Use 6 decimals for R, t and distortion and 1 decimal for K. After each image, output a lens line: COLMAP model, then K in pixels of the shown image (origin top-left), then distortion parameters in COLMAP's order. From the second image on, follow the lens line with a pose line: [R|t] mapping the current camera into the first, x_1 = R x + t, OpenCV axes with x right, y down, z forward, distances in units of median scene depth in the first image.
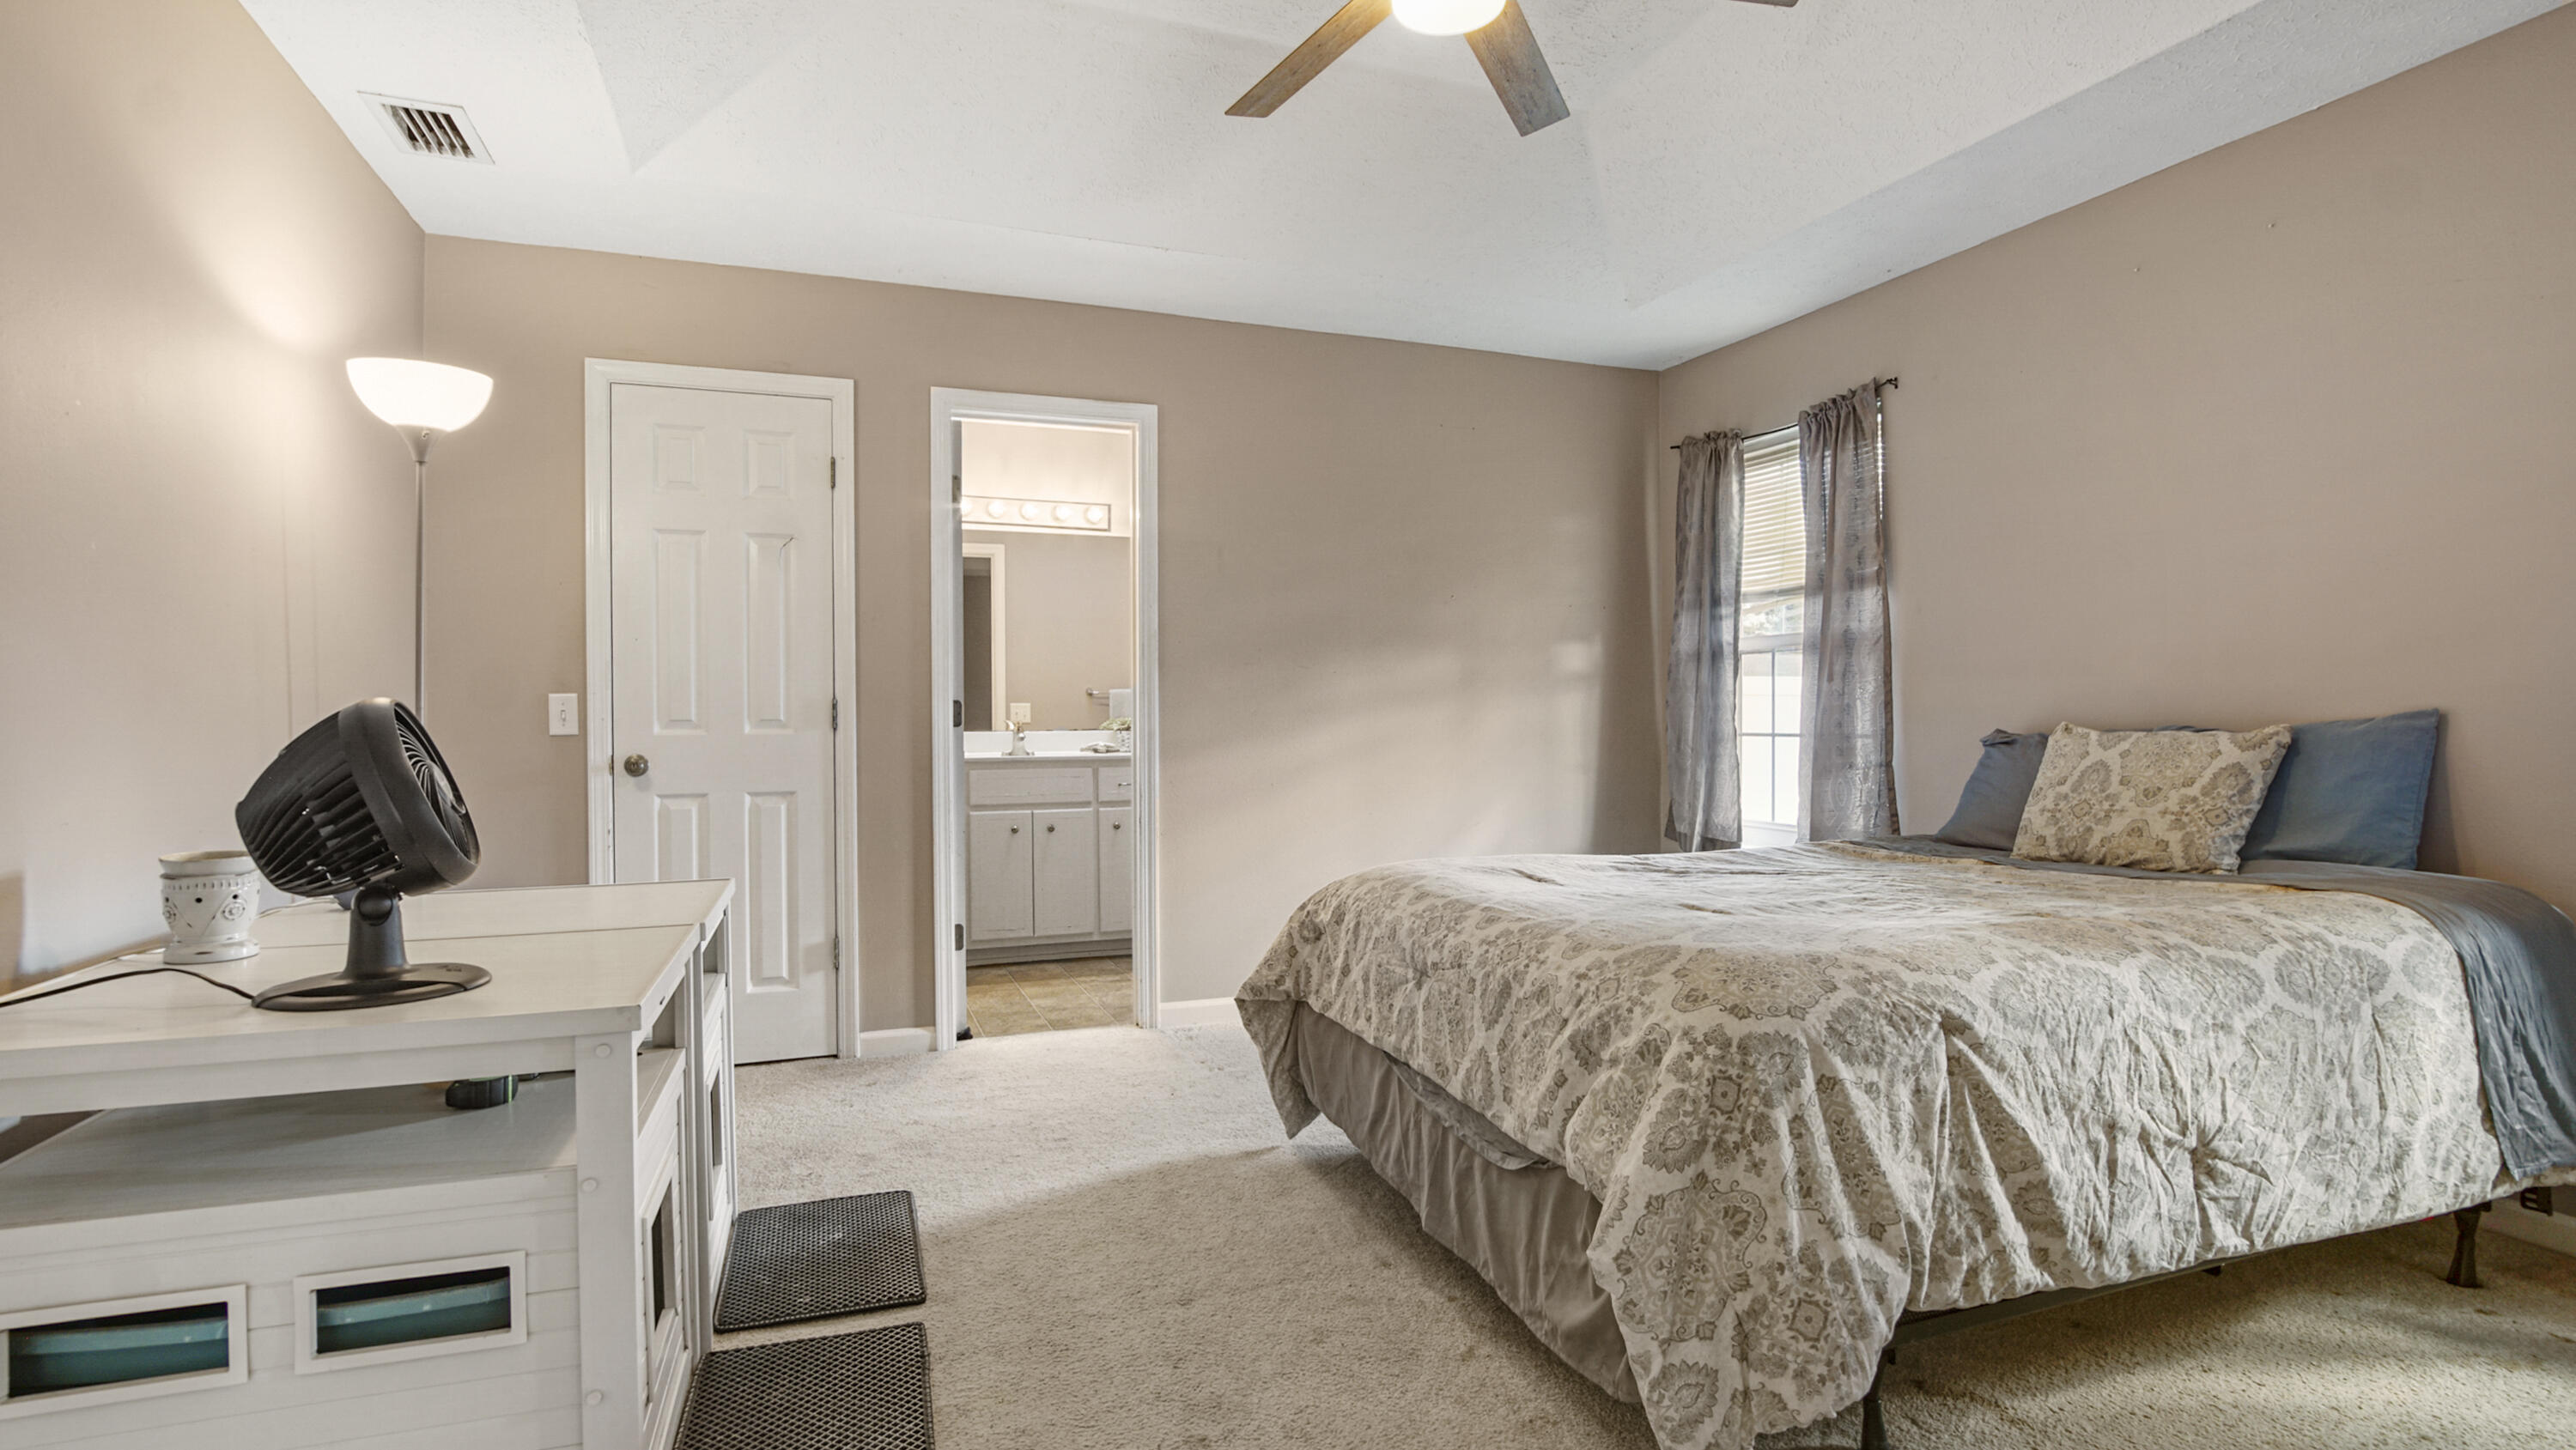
lens RADIAL K [[1184.6, 0, 1242.8], [0, 1184.6, 723.5], [0, 0, 1]] dist [-0.045270, 0.021257]
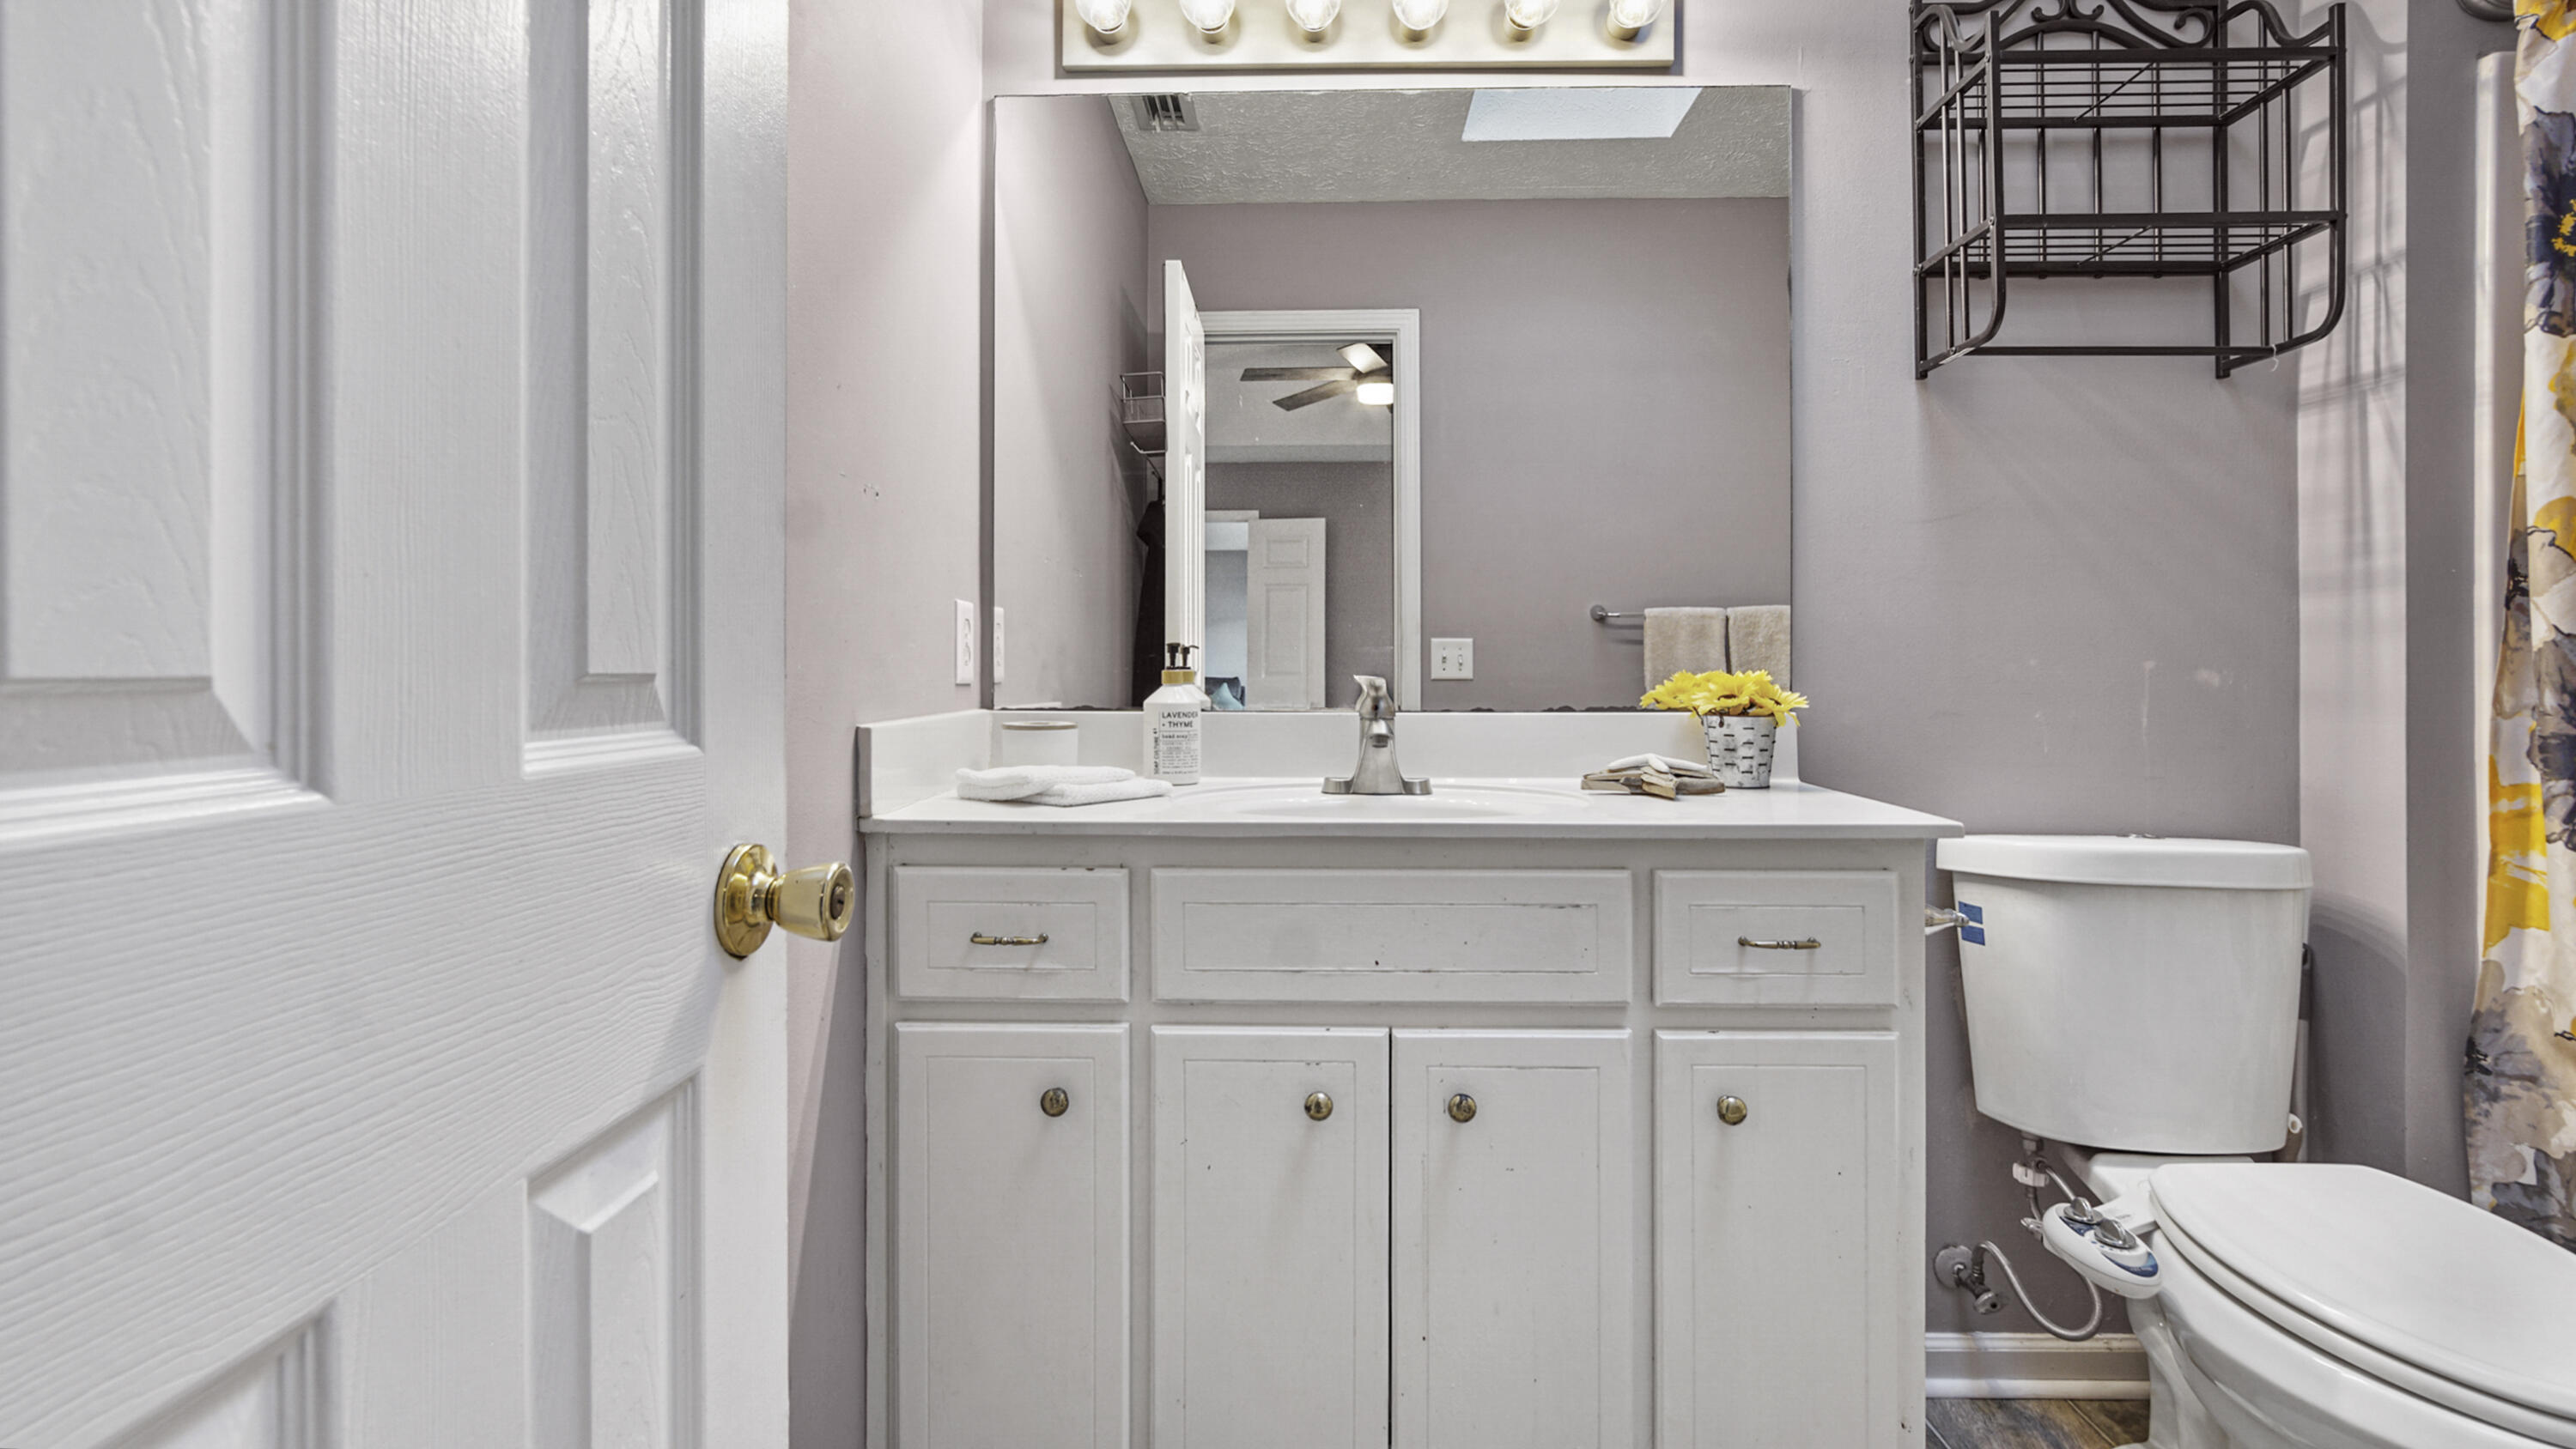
lens RADIAL K [[1184.6, 0, 1242.8], [0, 1184.6, 723.0], [0, 0, 1]] dist [-0.045270, 0.021257]
pose [[0.917827, 0.021300, -0.396409, -0.107457], [-0.004120, 0.999017, 0.044138, -0.005159], [0.396959, -0.038878, 0.917013, 0.758118]]
